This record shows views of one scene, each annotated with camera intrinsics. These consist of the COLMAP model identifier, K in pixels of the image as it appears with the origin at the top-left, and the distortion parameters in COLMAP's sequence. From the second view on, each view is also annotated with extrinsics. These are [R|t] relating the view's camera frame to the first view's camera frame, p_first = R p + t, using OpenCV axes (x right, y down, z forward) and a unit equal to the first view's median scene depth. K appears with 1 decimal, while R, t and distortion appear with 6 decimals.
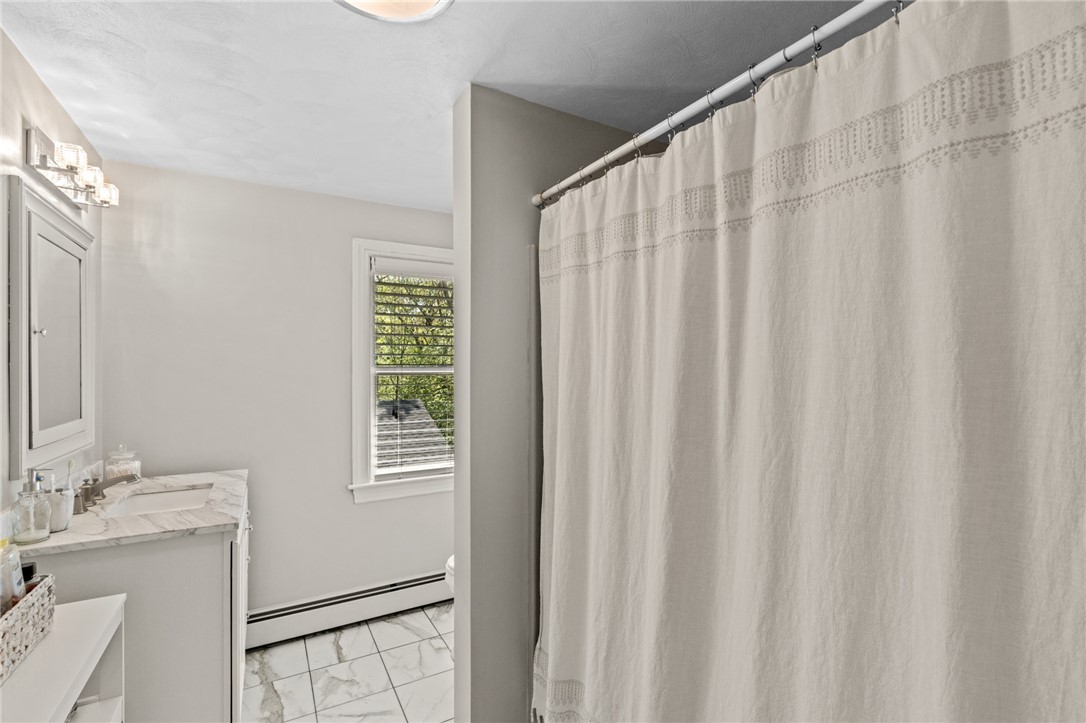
lens RADIAL K [[485.1, 0, 542.4], [0, 485.1, 353.8], [0, 0, 1]] dist [-0.012266, 0.005300]
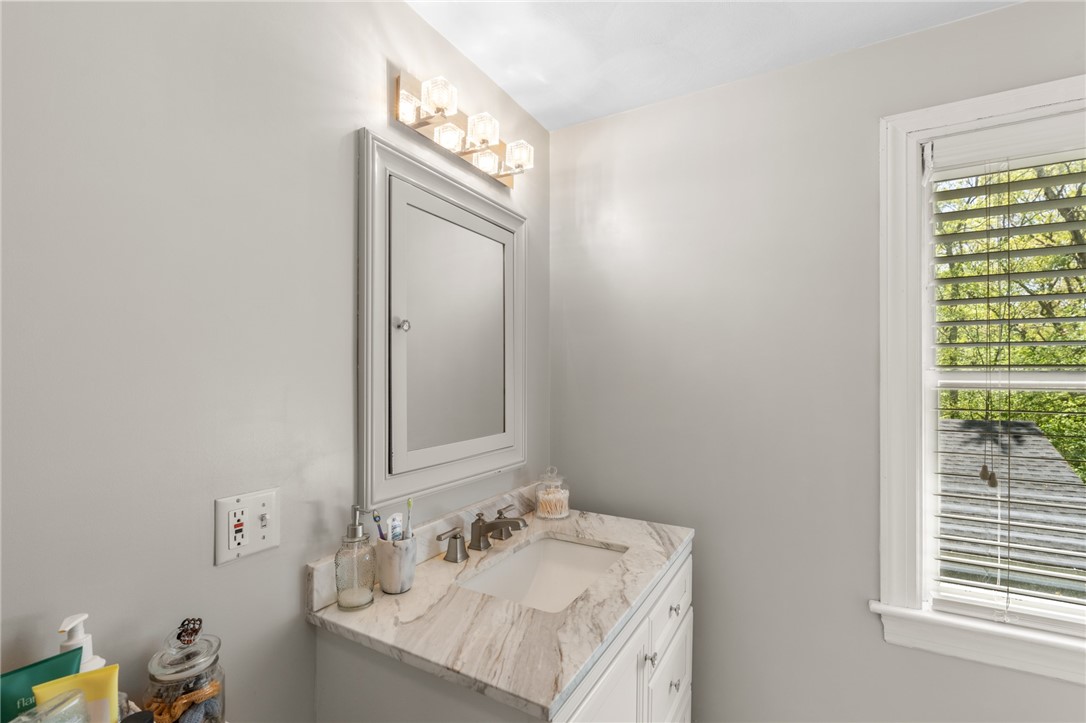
lens RADIAL K [[482.4, 0, 543.2], [0, 482.4, 376.4], [0, 0, 1]] dist [-0.001238, 0.000021]
pose [[0.508850, 0.005582, -0.860837, -0.196091], [0.021865, 0.999573, 0.019406, 0.021424], [0.860578, -0.028697, 0.508510, 0.629972]]
